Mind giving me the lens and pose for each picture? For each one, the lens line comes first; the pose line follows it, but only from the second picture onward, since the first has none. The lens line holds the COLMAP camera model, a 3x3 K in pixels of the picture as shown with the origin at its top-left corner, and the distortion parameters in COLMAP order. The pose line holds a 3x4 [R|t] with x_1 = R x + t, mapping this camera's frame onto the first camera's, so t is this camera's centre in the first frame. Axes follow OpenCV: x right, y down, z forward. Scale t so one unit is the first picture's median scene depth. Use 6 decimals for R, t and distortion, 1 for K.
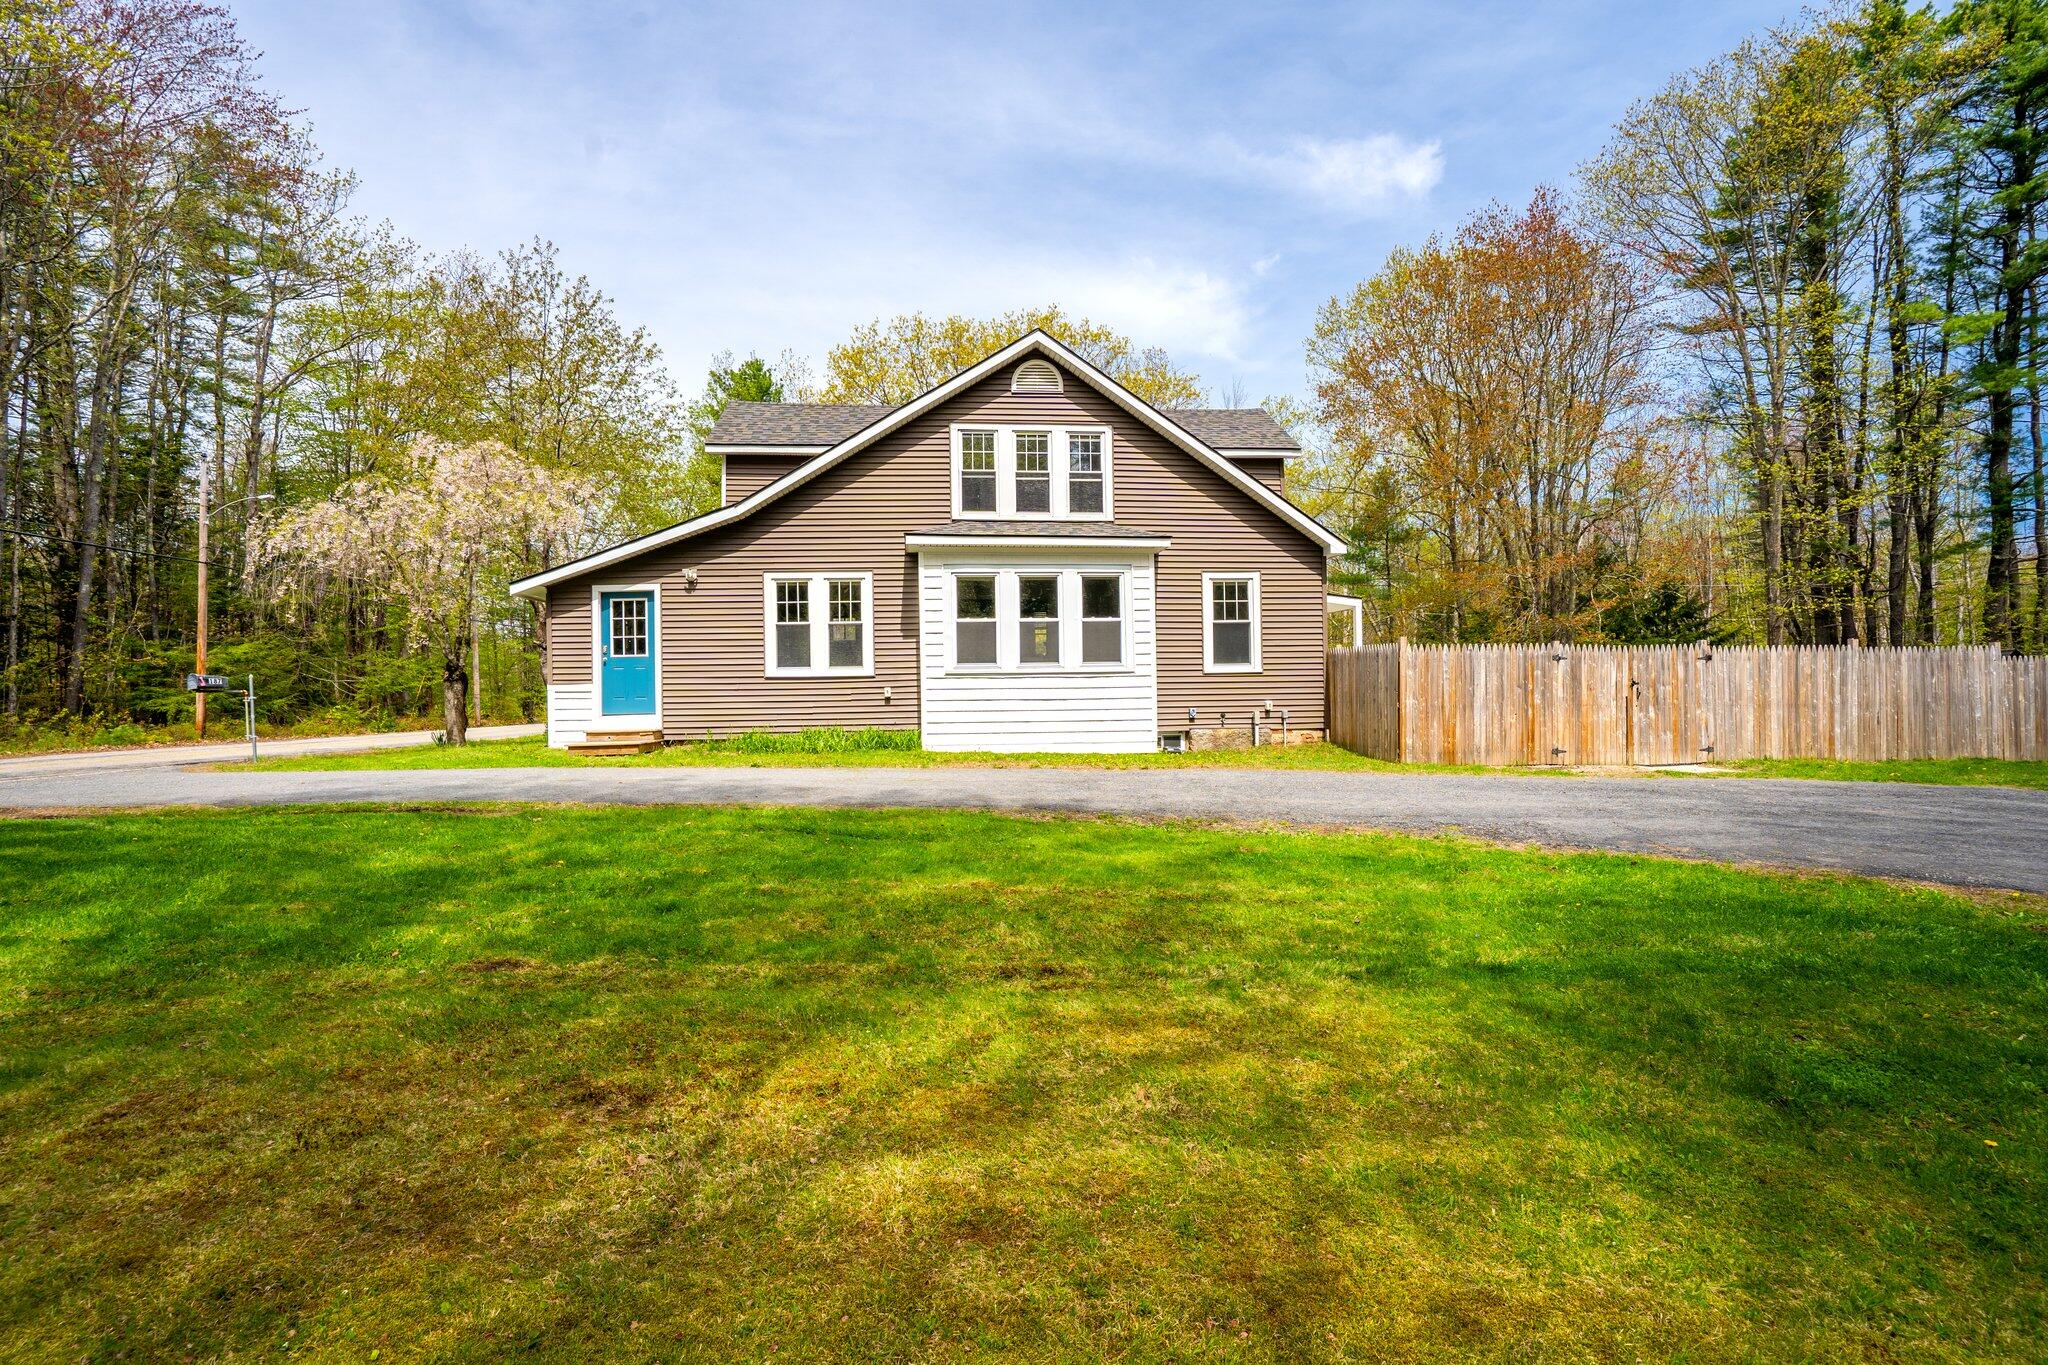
lens RADIAL K [[933.3, 0, 1036.8], [0, 933.3, 681.7], [0, 0, 1]] dist [-0.026752, 0.008798]
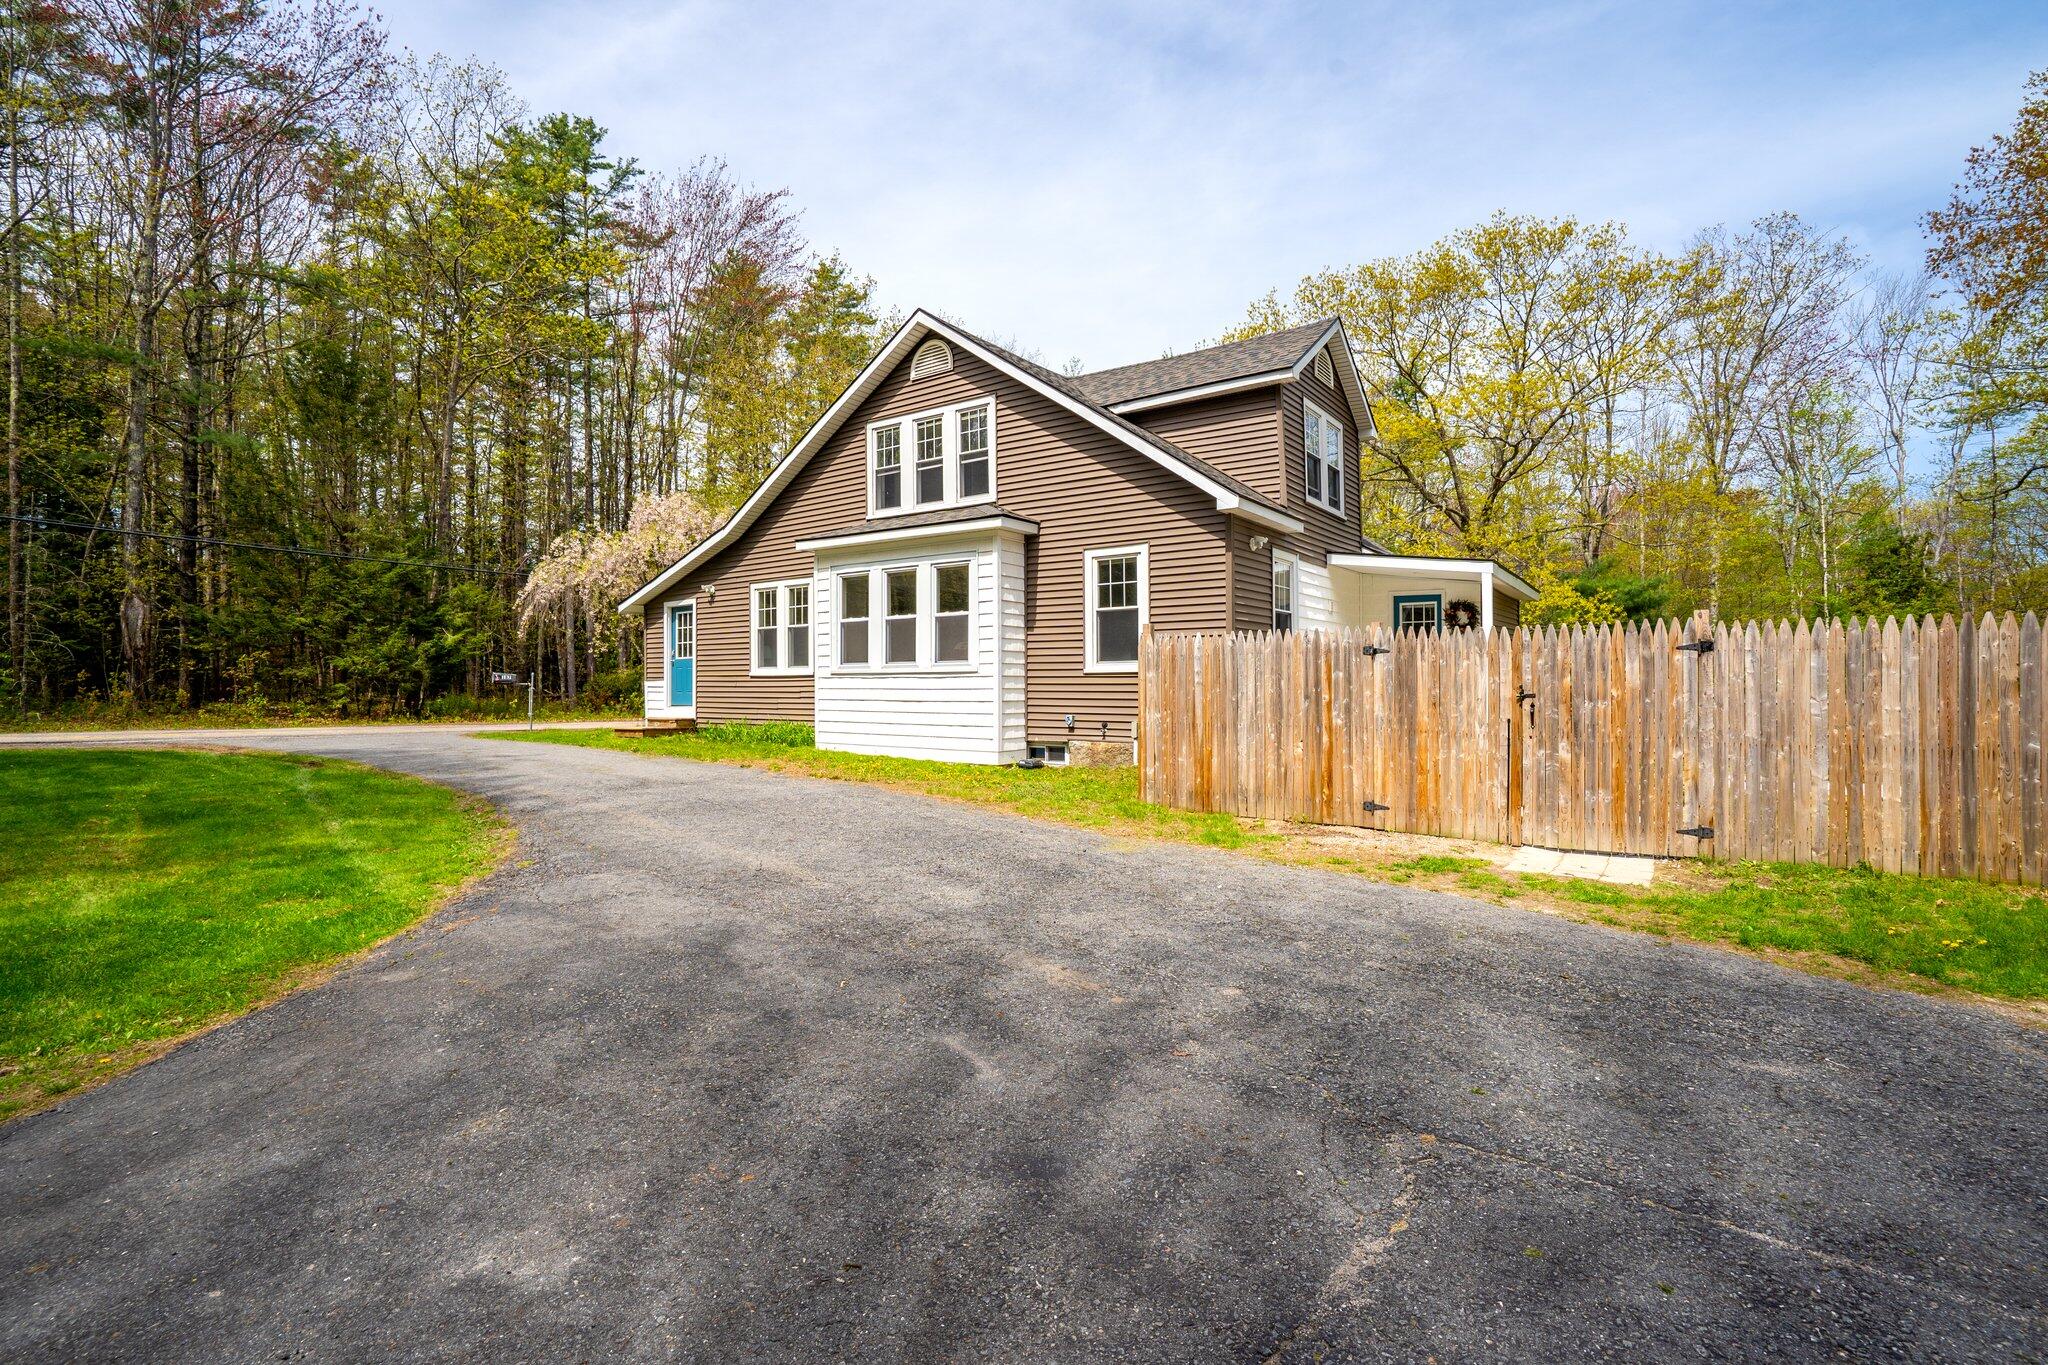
lens RADIAL K [[933.3, 0, 1021.8], [0, 933.3, 674.3], [0, 0, 1]] dist [-0.026752, 0.008798]
pose [[0.756736, 0.003493, -0.653711, 0.708798], [-0.002623, 0.999994, 0.002307, -0.010222], [0.653715, -0.000031, 0.756741, 0.357223]]
